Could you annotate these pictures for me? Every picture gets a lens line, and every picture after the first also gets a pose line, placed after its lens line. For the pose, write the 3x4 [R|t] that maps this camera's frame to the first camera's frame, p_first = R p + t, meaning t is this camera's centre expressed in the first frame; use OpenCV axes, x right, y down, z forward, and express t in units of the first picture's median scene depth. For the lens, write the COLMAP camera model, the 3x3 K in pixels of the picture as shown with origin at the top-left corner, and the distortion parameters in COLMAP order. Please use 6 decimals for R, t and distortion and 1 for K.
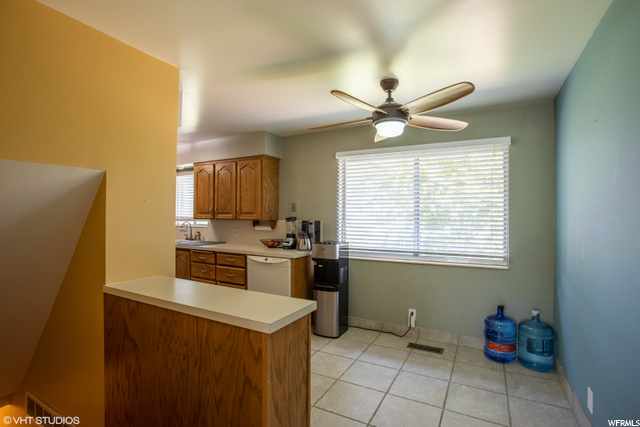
lens RADIAL K [[311.0, 0, 320.0], [0, 311.0, 213.5], [0, 0, 1]] dist [-0.081240, 0.000060]
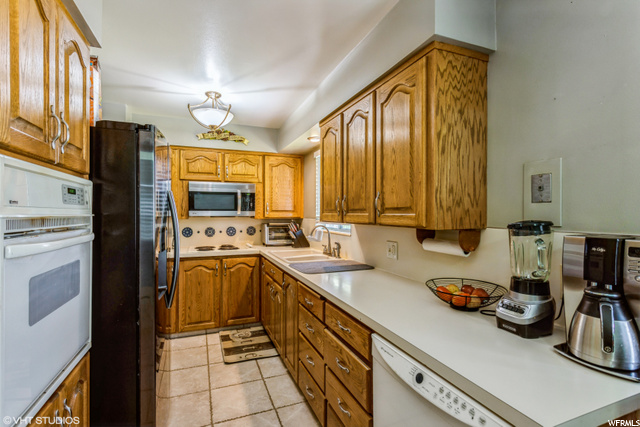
lens RADIAL K [[295.7, 0, 320.0], [0, 295.7, 213.5], [0, 0, 1]] dist [0.000926, 0.000254]
pose [[0.761120, -0.002008, -0.648608, -0.061974], [0.002532, 0.999997, -0.000124, 0.004003], [0.648606, -0.001548, 0.761123, 0.646251]]
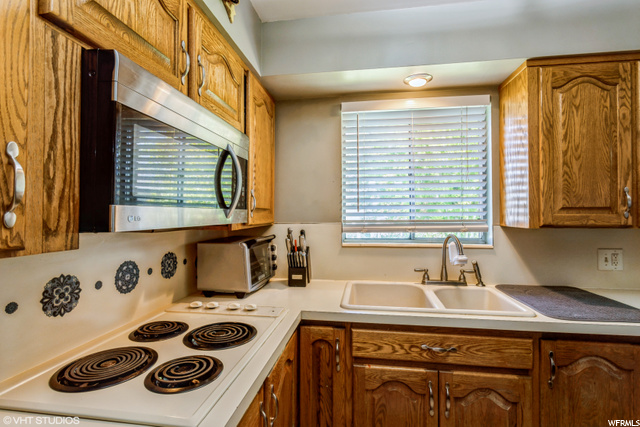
lens RADIAL K [[306.9, 0, 321.9], [0, 306.9, 211.6], [0, 0, 1]] dist [-0.011194, 0.000101]
pose [[0.941732, -0.005892, 0.336314, -0.831736], [0.004158, 0.999974, 0.005875, -0.004775], [-0.336340, -0.004134, 0.941732, 0.841553]]
